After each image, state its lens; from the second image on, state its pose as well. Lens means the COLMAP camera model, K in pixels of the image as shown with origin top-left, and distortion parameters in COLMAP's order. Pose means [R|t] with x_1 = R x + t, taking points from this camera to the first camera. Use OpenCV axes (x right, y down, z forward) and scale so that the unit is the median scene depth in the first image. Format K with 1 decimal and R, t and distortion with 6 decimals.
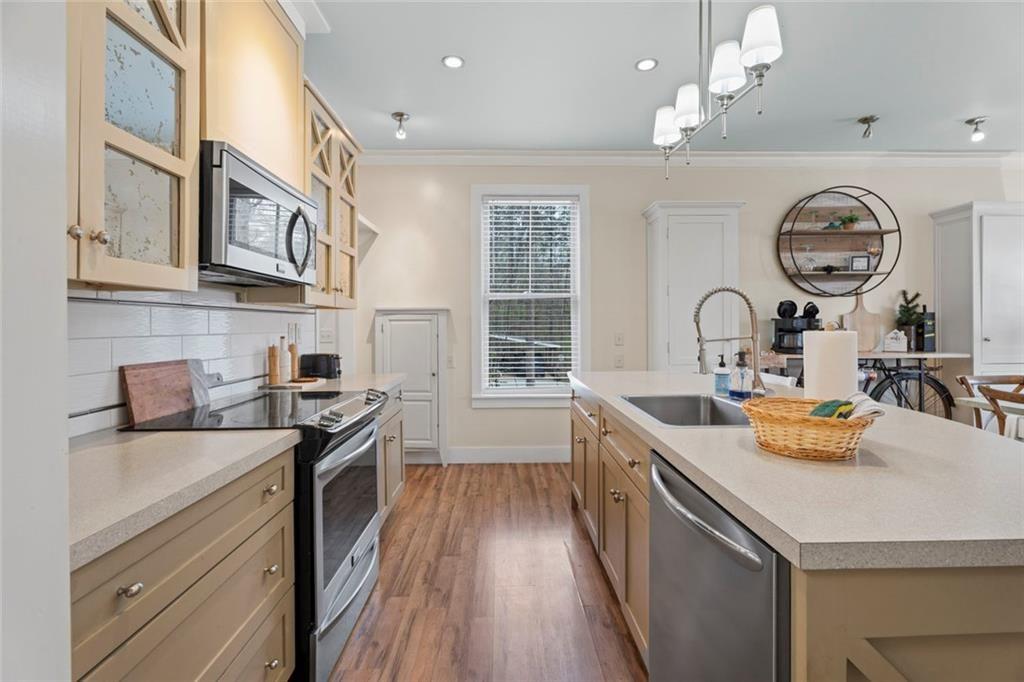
lens RADIAL K [[484.1, 0, 515.9], [0, 484.1, 323.7], [0, 0, 1]] dist [-0.002274, -0.000323]
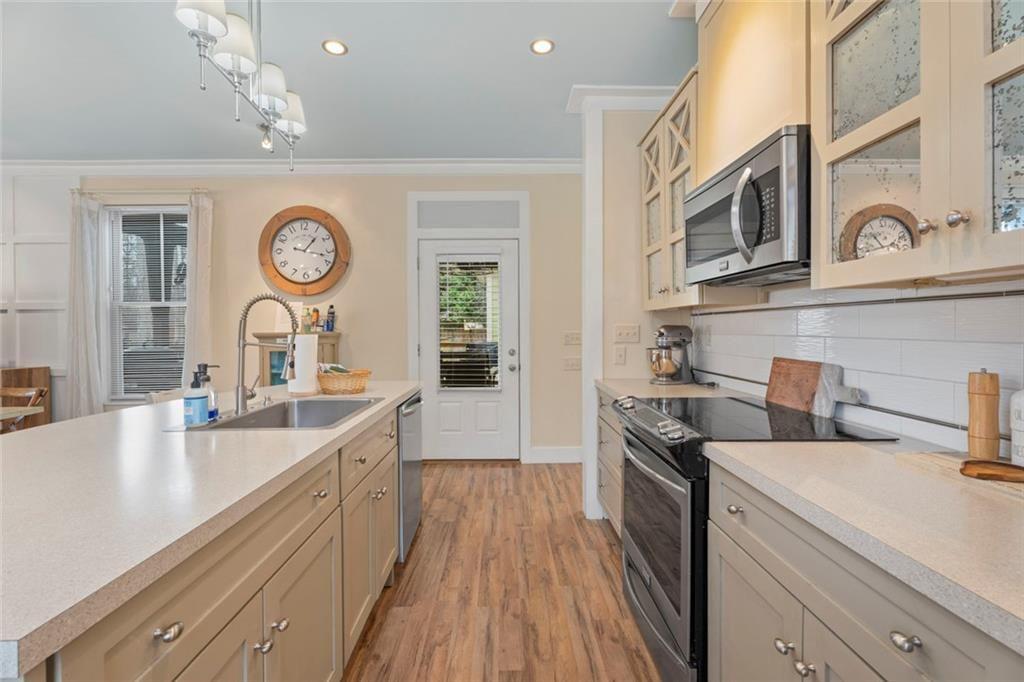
lens RADIAL K [[456.3, 0, 513.9], [0, 456.3, 337.2], [0, 0, 1]] dist [-0.001535, 0.000106]
pose [[-0.999907, 0.009675, 0.009635, -0.091817], [0.009813, 0.999848, 0.014381, 0.005505], [-0.009495, 0.014474, -0.999850, 1.919138]]
